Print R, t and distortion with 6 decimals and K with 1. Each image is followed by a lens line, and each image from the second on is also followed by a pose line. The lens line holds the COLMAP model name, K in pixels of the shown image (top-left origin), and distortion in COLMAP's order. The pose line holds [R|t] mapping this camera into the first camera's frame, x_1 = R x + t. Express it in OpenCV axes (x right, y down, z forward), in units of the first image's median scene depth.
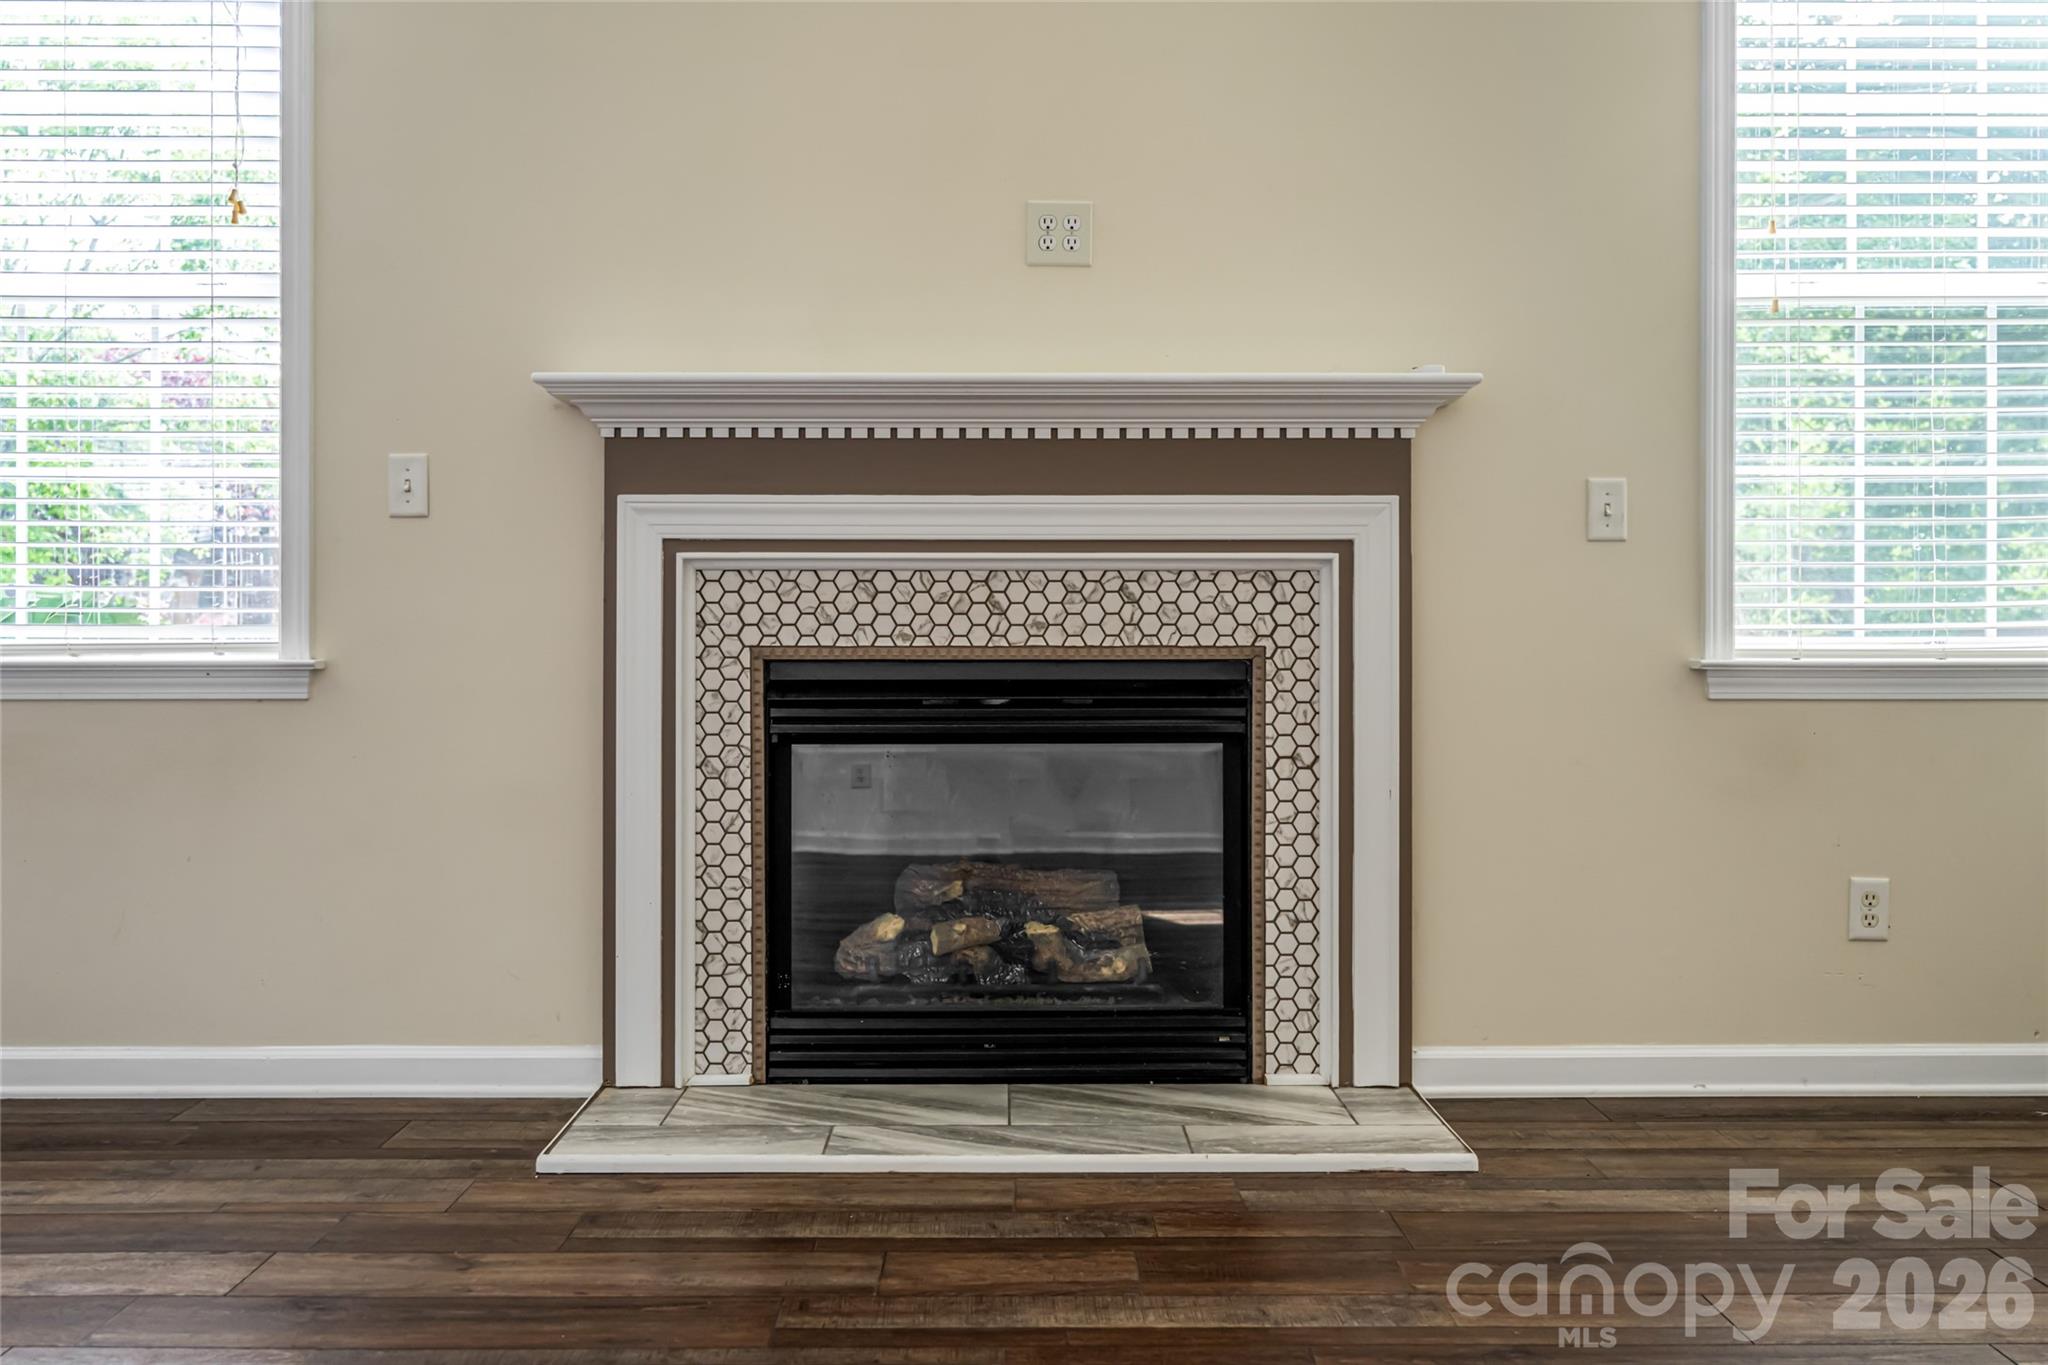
lens RADIAL K [[1871.8, 0, 1007.6], [0, 1871.8, 642.5], [0, 0, 1]] dist [0.003158, -0.004103]
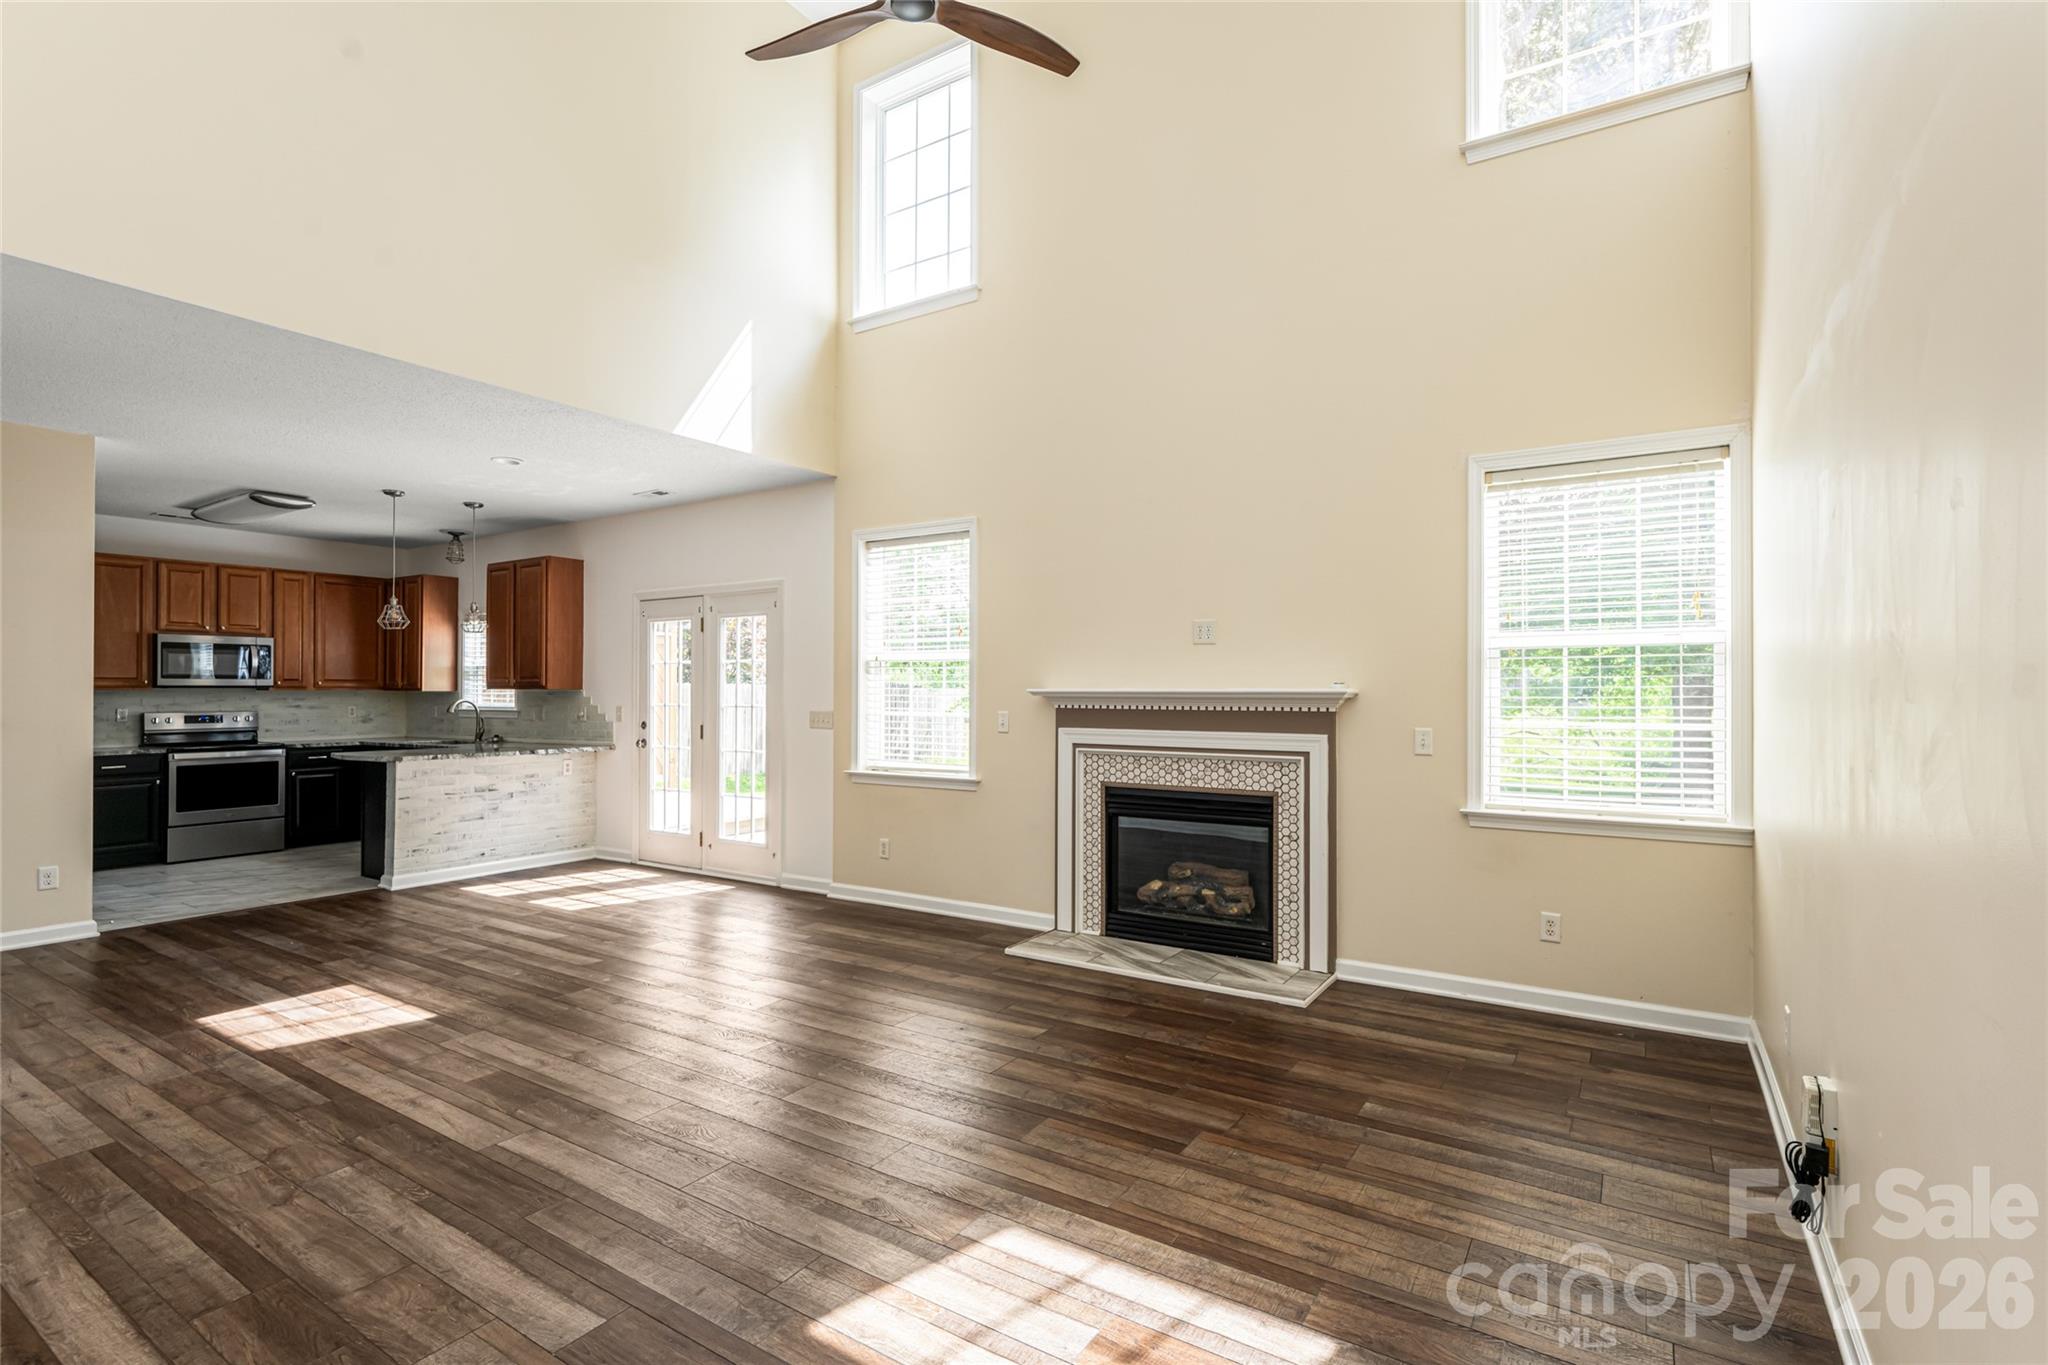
lens RADIAL K [[947.1, 0, 1036.2], [0, 947.1, 682.0], [0, 0, 1]] dist [0.003302, 0.000199]
pose [[0.841060, -0.003904, -0.540927, 0.560283], [-0.004121, 0.999899, -0.013624, -0.129089], [0.540926, 0.013688, 0.840959, -0.268354]]
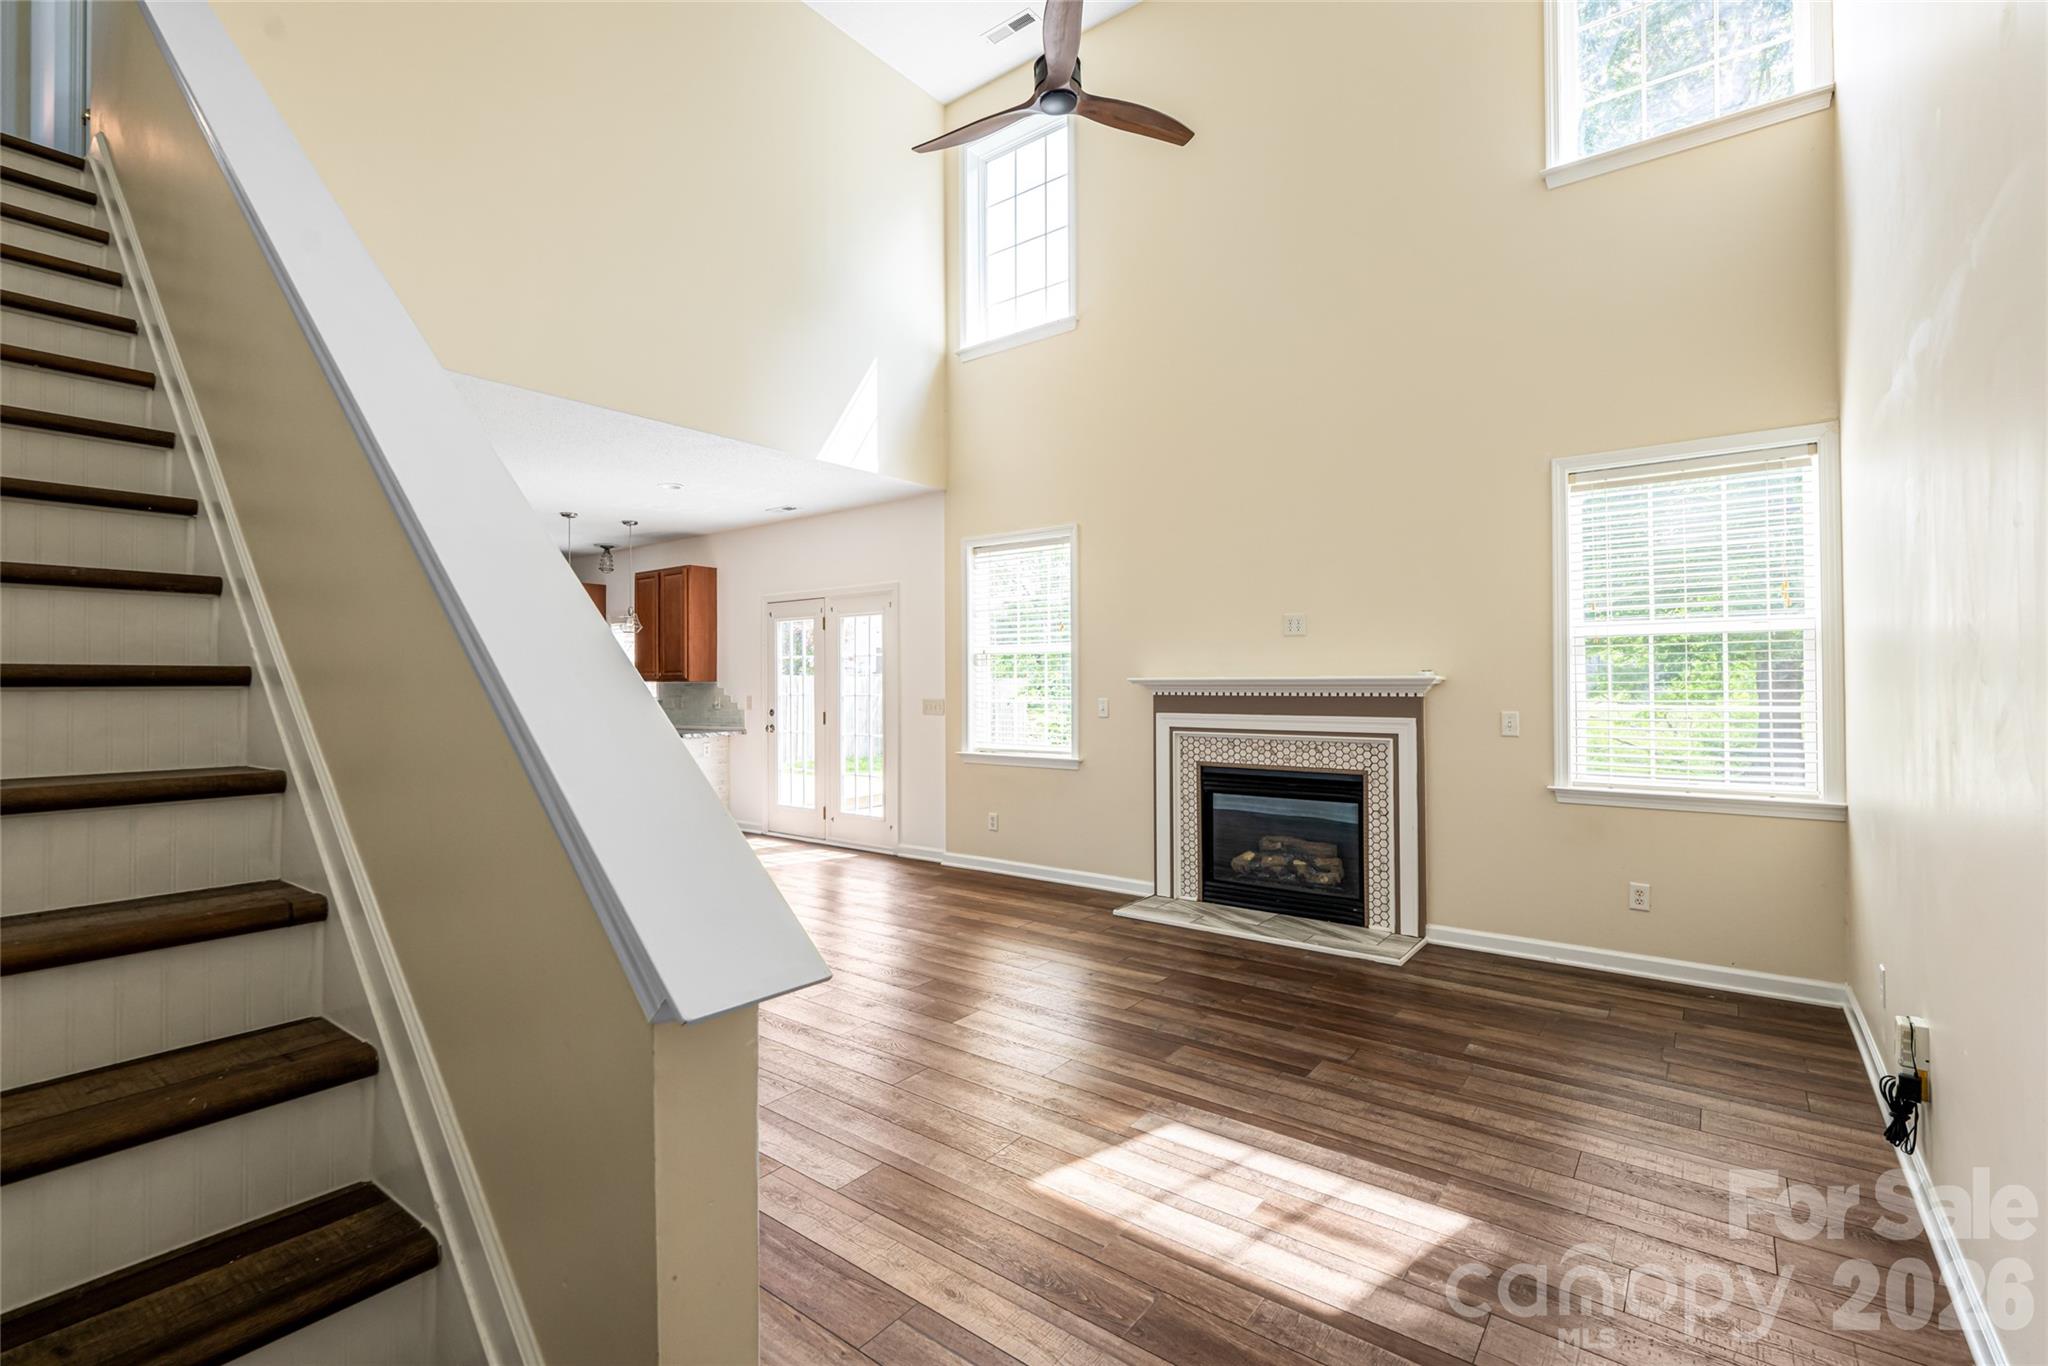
lens RADIAL K [[912.5, 0, 982.2], [0, 912.5, 667.5], [0, 0, 1]] dist [0.002325, 0.000616]
pose [[0.776193, -0.013540, -0.630350, 0.551457], [0.002371, 0.999825, -0.018557, -0.127663], [0.630491, 0.012909, 0.776089, -0.419693]]
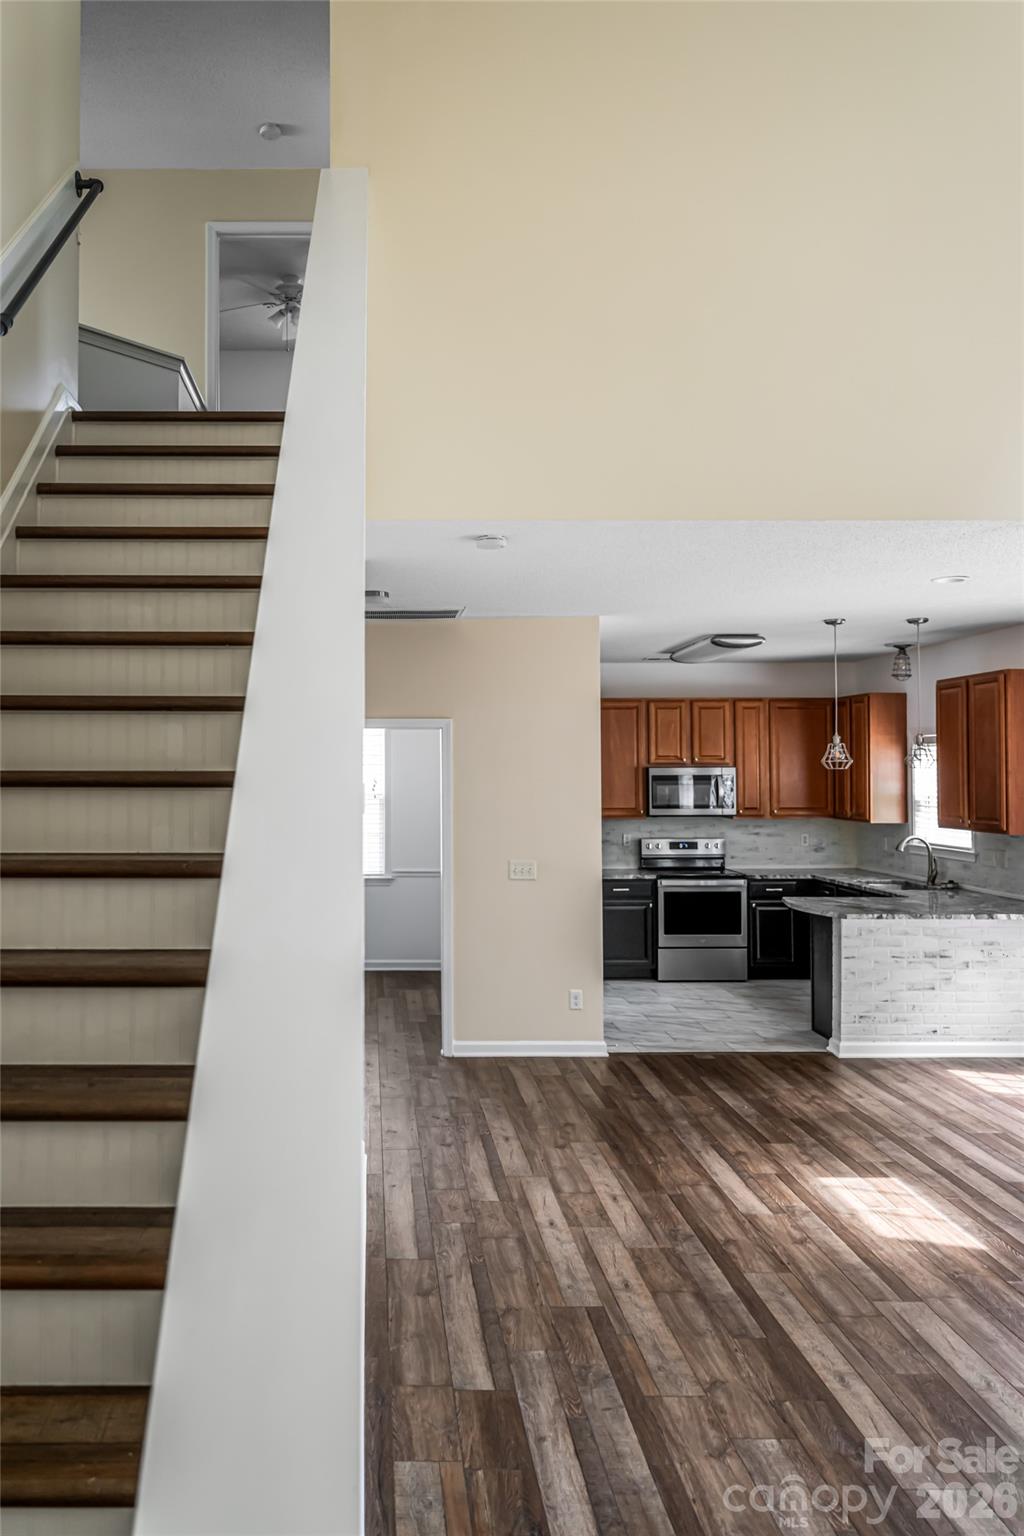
lens RADIAL K [[1147.1, 0, 372.0], [0, 1147.1, 740.0], [0, 0, 1]] dist [-0.005954, 0.005314]
pose [[0.002726, -0.025550, -0.999670, 0.558545], [-0.004698, 0.999662, -0.025563, -0.251315], [0.999985, 0.004766, 0.002605, -0.230323]]
